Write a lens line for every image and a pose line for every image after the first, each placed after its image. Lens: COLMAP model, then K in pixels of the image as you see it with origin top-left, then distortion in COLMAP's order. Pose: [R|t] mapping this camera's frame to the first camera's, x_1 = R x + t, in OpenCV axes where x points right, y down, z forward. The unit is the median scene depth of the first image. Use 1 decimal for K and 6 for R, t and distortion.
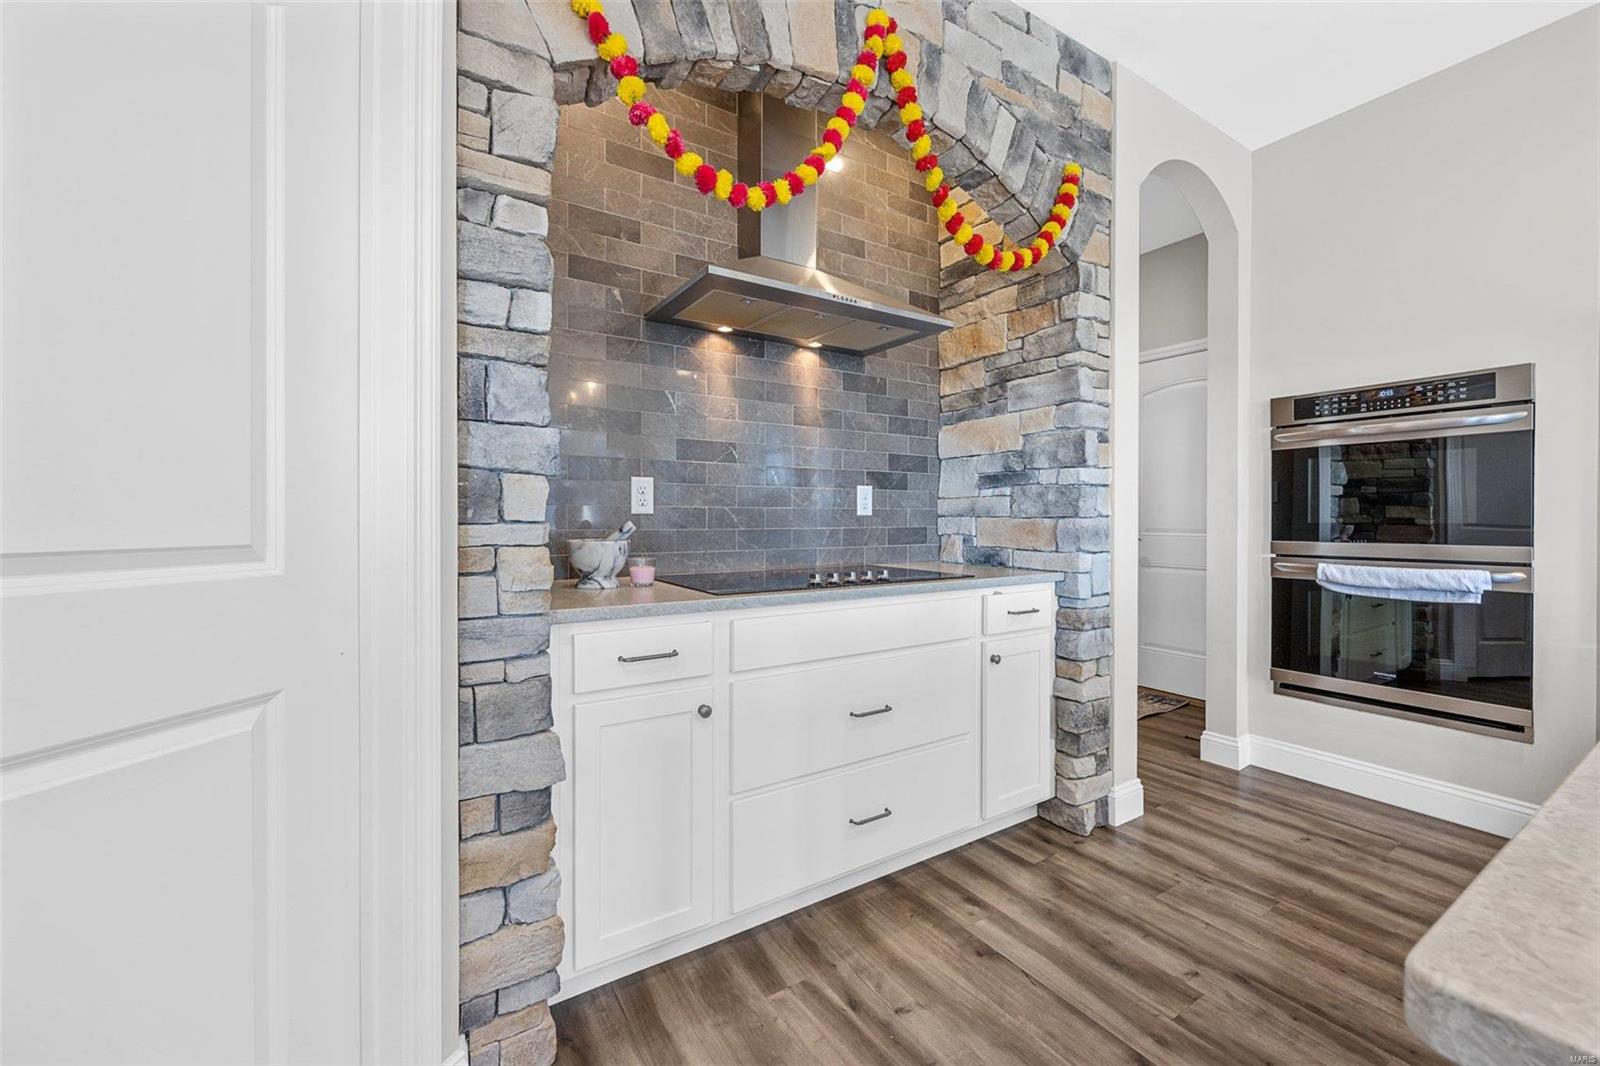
lens RADIAL K [[642.2, 0, 801.8], [0, 642.2, 521.1], [0, 0, 1]] dist [-0.003805, 0.000586]
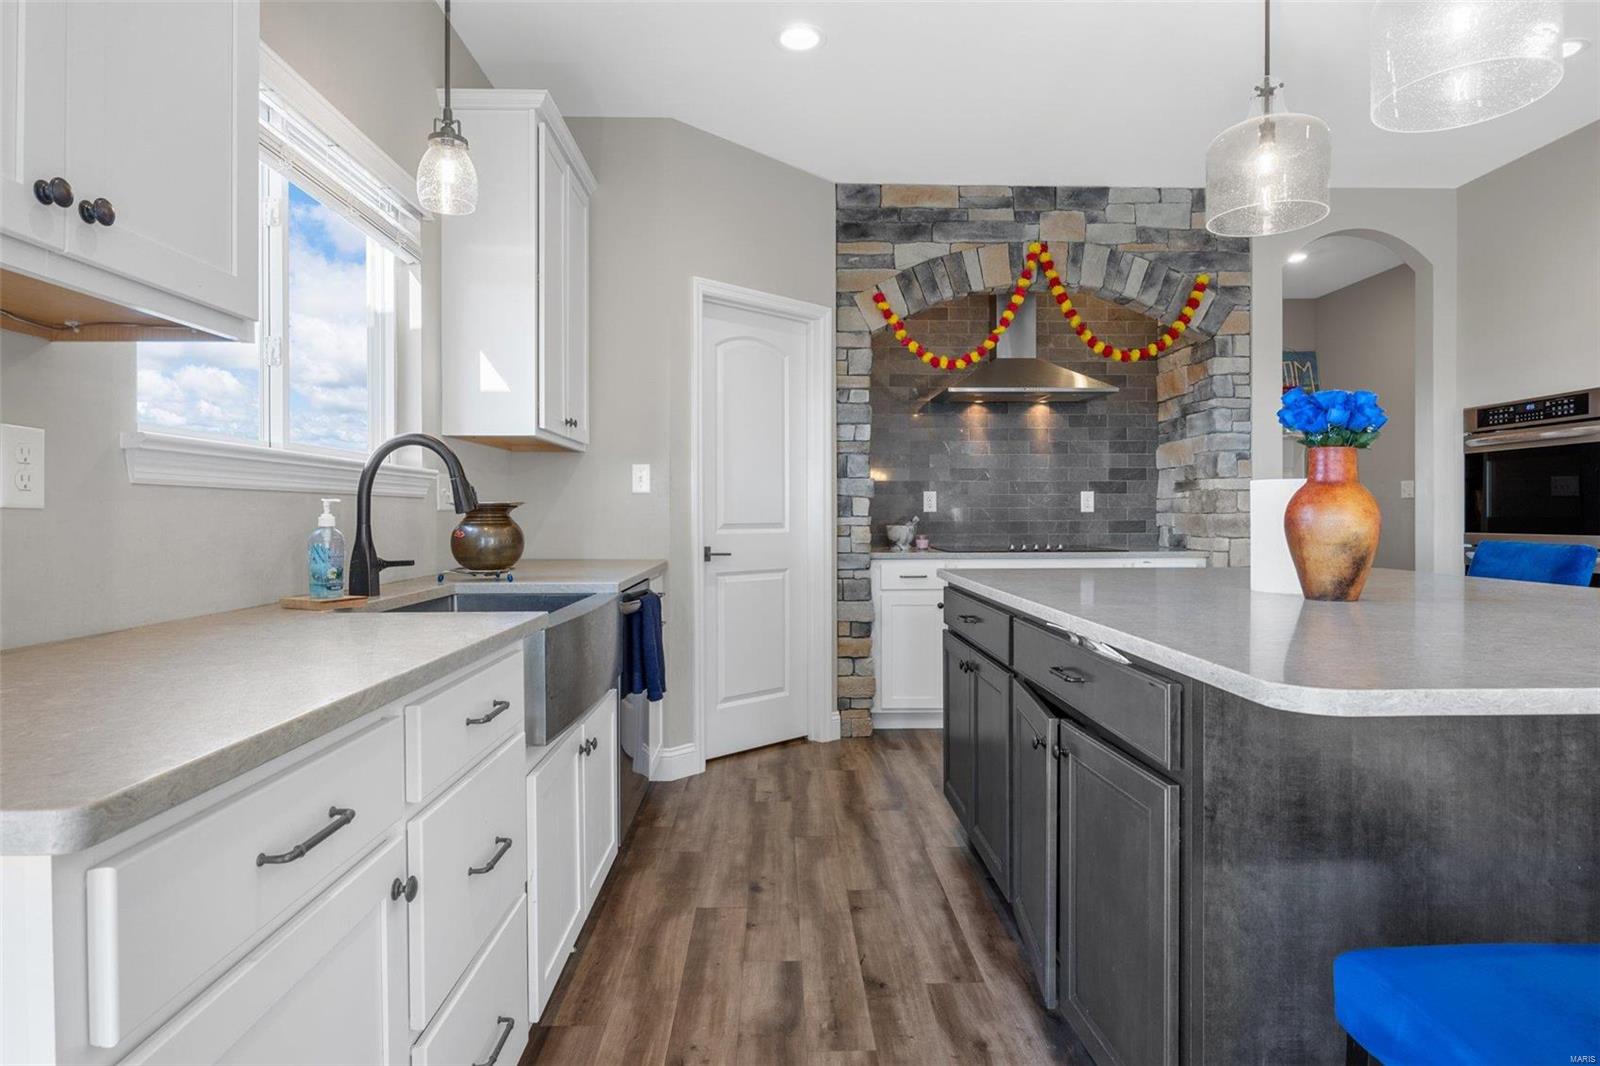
lens RADIAL K [[881.0, 0, 796.1], [0, 881.0, 519.0], [0, 0, 1]] dist [-0.006343, 0.001979]
pose [[0.853973, 0.000211, -0.520317, 0.710282], [0.000505, 0.999999, 0.001235, 0.005117], [0.520317, -0.001318, 0.853972, -1.286271]]
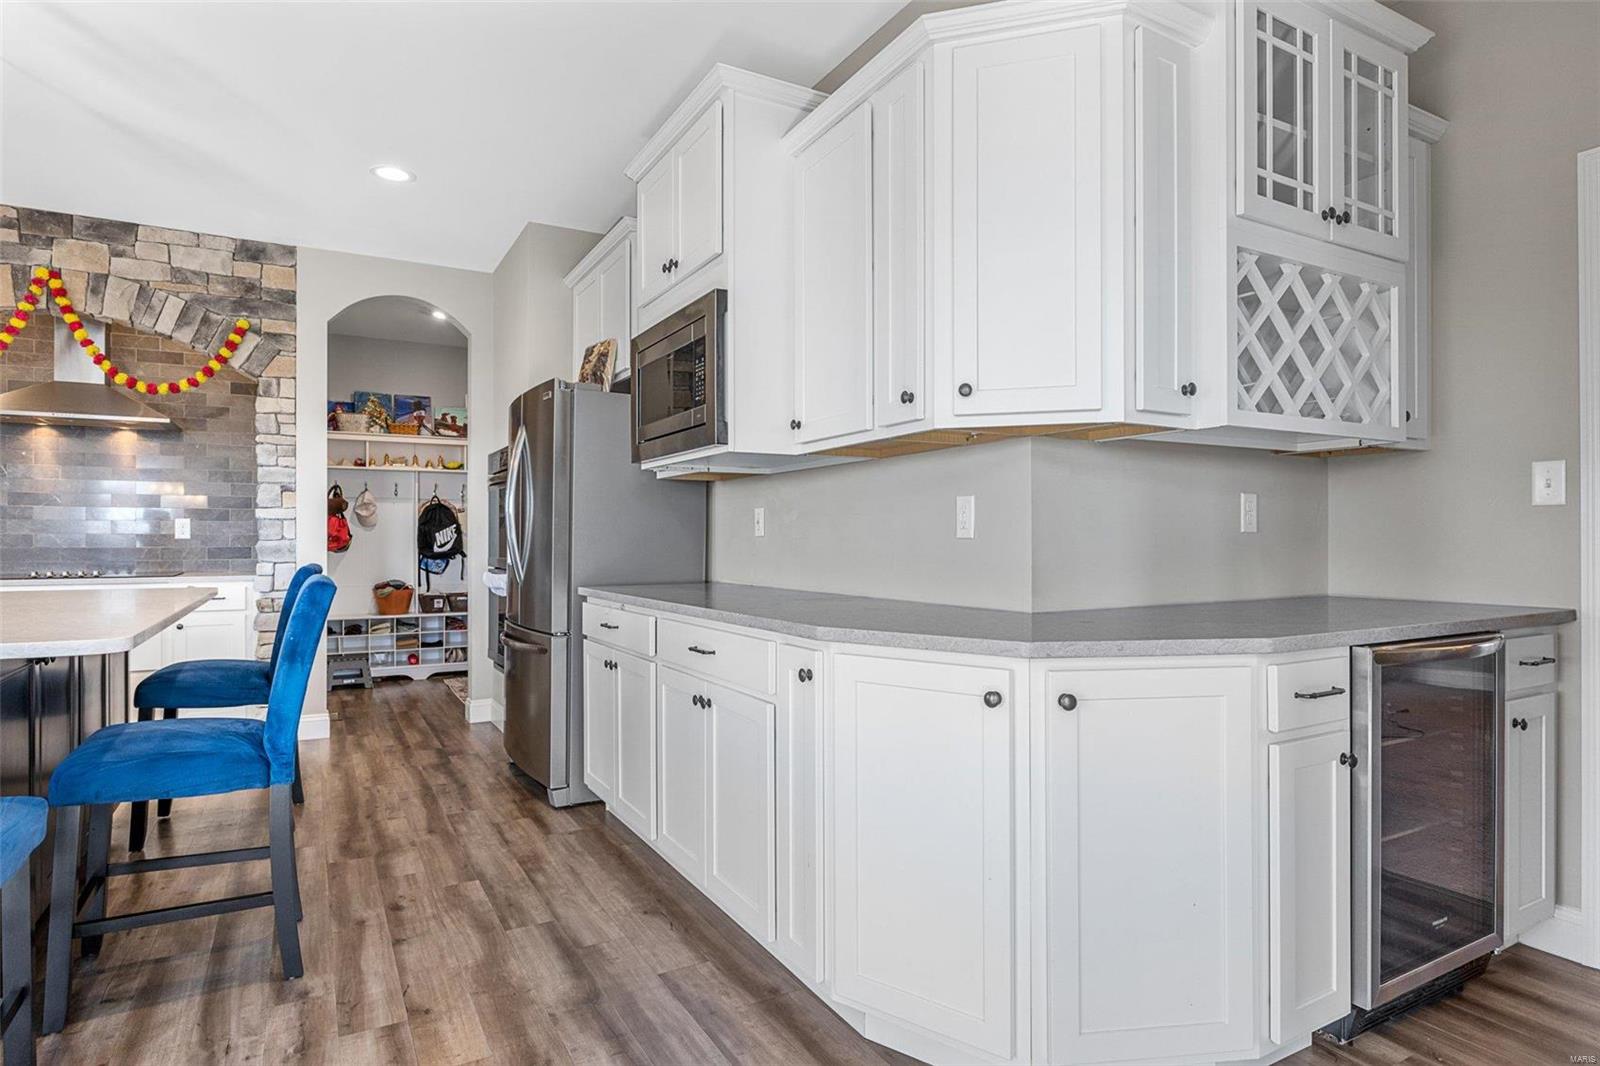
lens RADIAL K [[900.2, 0, 786.1], [0, 900.2, 527.5], [0, 0, 1]] dist [0.018713, -0.008206]
pose [[0.996261, -0.000140, -0.086390, 2.062700], [-0.001562, 0.999806, -0.019632, 0.004350], [0.086376, 0.019694, 0.996068, -1.178516]]
